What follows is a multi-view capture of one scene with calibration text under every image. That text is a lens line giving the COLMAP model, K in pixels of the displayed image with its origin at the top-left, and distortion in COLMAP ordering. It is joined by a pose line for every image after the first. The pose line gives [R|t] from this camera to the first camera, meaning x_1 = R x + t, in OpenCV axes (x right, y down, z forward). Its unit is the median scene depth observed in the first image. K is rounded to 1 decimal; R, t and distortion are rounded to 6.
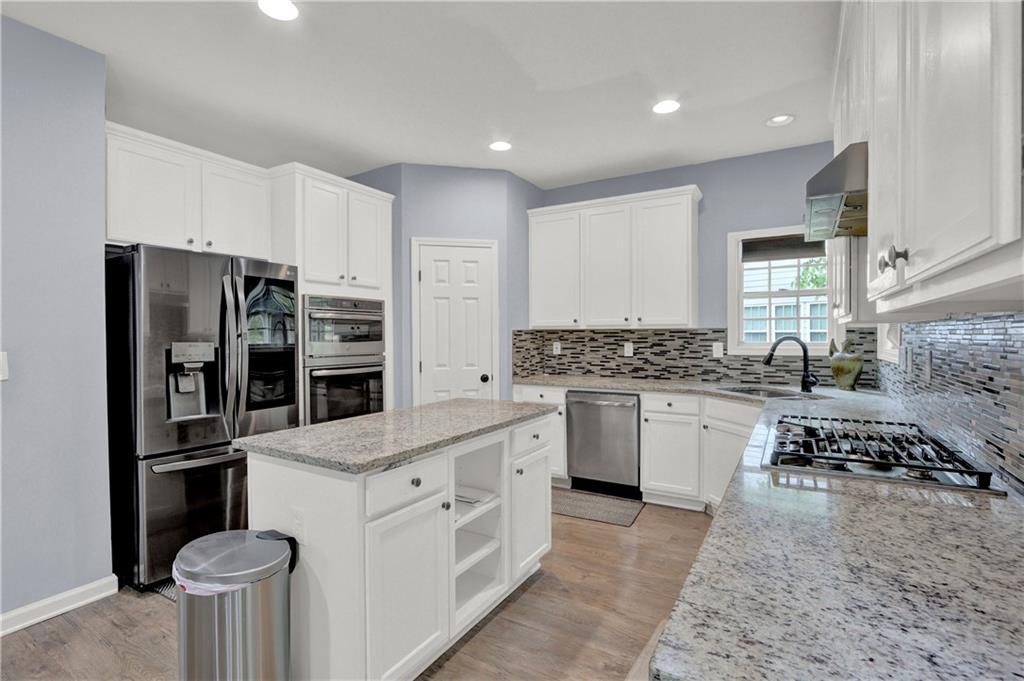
lens RADIAL K [[483.1, 0, 508.0], [0, 483.1, 341.6], [0, 0, 1]] dist [-0.017879, 0.002759]
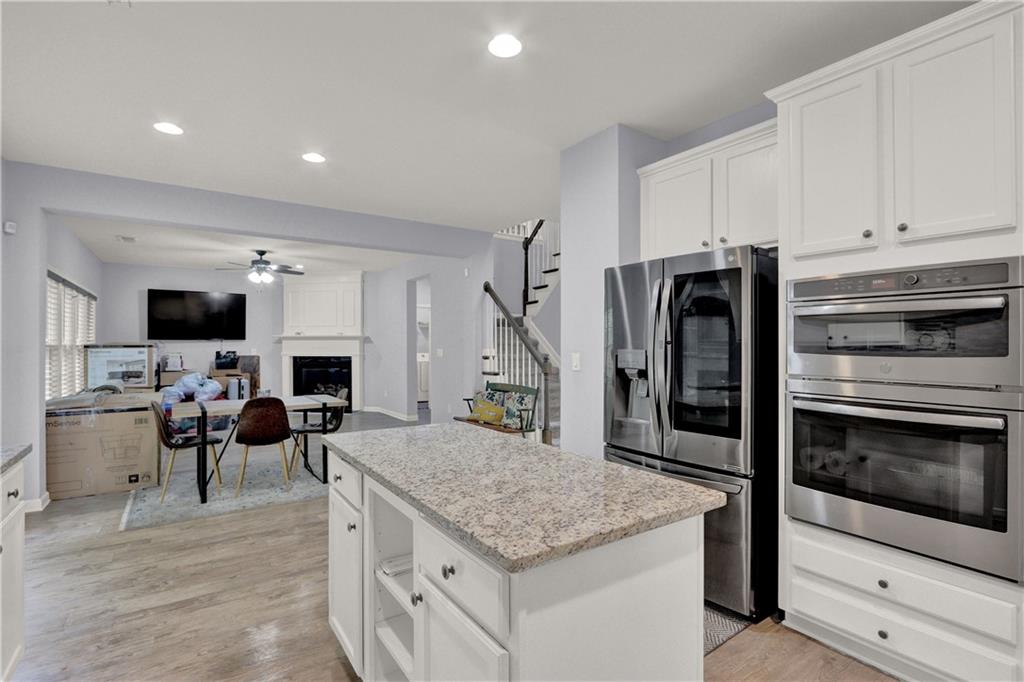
lens RADIAL K [[483.1, 0, 512.1], [0, 483.1, 343.9], [0, 0, 1]] dist [-0.017879, 0.002759]
pose [[-0.403862, 0.001658, -0.914818, 0.271621], [-0.009730, 0.999934, 0.006108, -0.009954], [0.914768, 0.011368, -0.403820, 0.763160]]
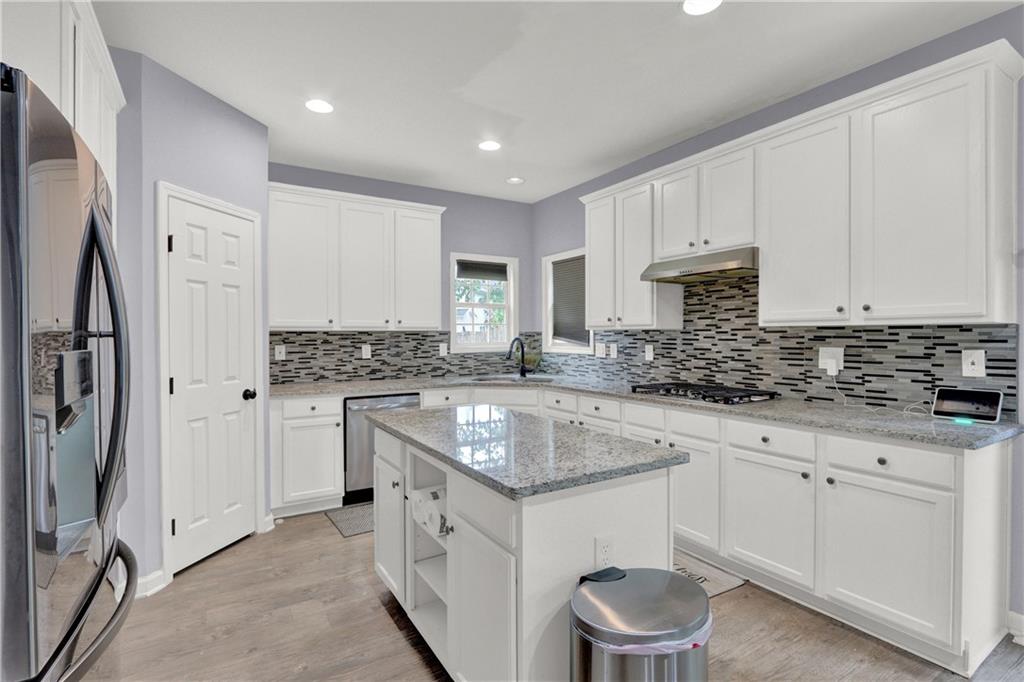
lens RADIAL K [[483.1, 0, 501.9], [0, 483.1, 341.3], [0, 0, 1]] dist [-0.017879, 0.002759]
pose [[0.463292, -0.006044, 0.886185, -0.544281], [0.013030, 0.999915, 0.000008, -0.001450], [-0.886110, 0.011544, 0.463331, 0.319994]]
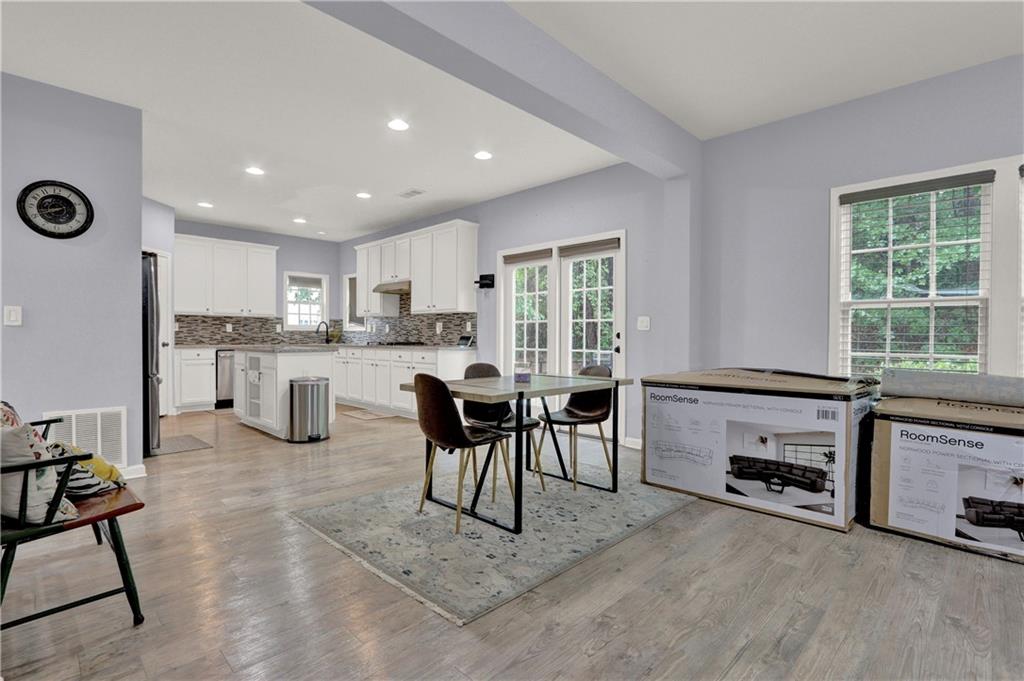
lens RADIAL K [[483.1, 0, 507.0], [0, 483.1, 339.9], [0, 0, 1]] dist [-0.017879, 0.002759]
pose [[0.224048, -0.001587, 0.974577, -1.303858], [0.010897, 0.999940, -0.000877, 0.077516], [-0.974517, 0.010816, 0.224052, -0.379458]]
